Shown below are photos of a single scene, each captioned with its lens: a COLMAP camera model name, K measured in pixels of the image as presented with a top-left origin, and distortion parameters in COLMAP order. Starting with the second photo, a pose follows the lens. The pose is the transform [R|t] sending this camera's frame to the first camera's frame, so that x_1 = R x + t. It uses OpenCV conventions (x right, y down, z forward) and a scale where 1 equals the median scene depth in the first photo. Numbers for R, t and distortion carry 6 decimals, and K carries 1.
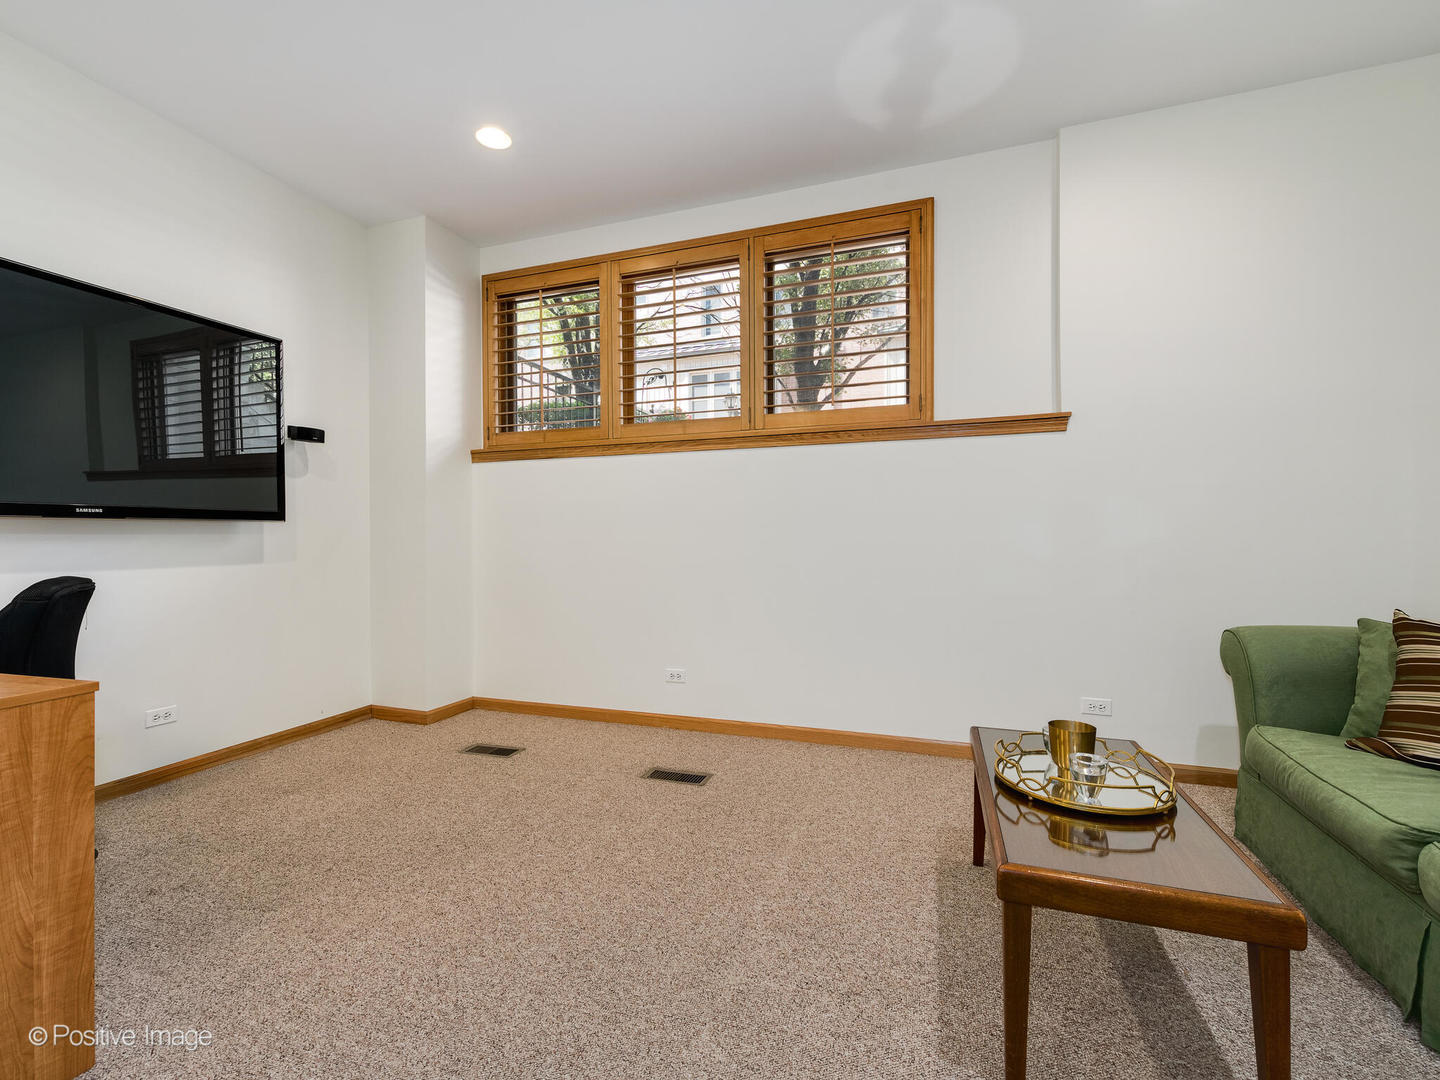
lens RADIAL K [[634.1, 0, 717.7], [0, 634.1, 533.7], [0, 0, 1]] dist [0.001150, 0.000185]
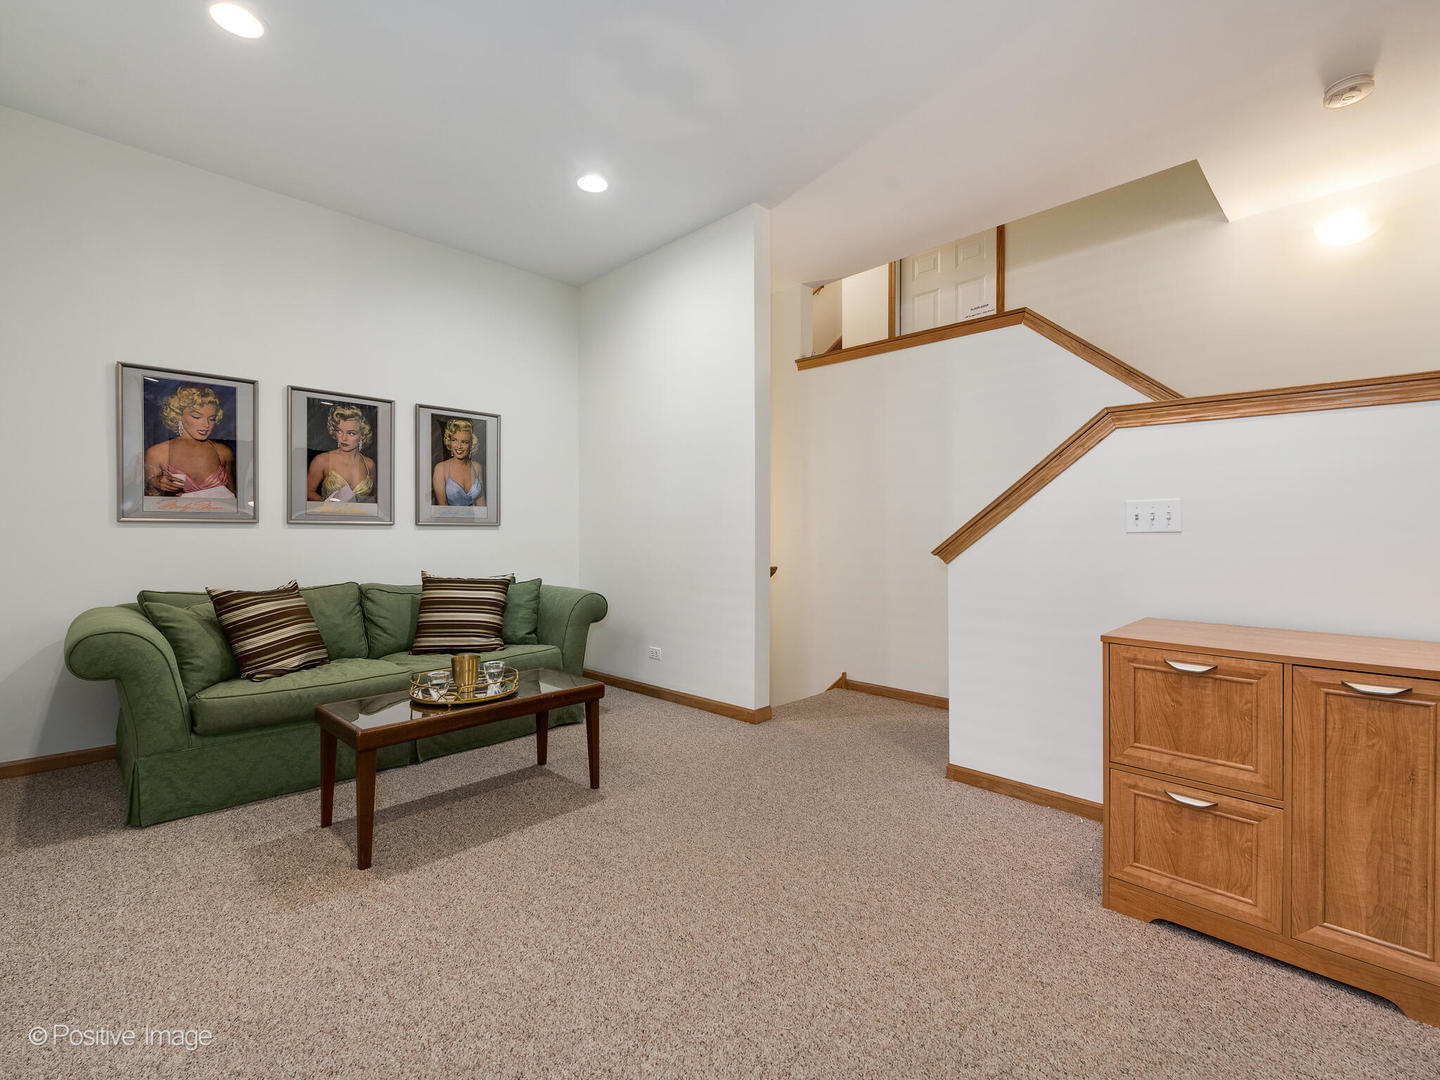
lens RADIAL K [[634.1, 0, 717.7], [0, 634.1, 533.7], [0, 0, 1]] dist [0.001150, 0.000185]
pose [[-0.902117, 0.003081, 0.431481, -0.570018], [0.001444, 0.999990, -0.004122, 0.007144], [-0.431490, -0.003095, -0.902112, 1.840510]]
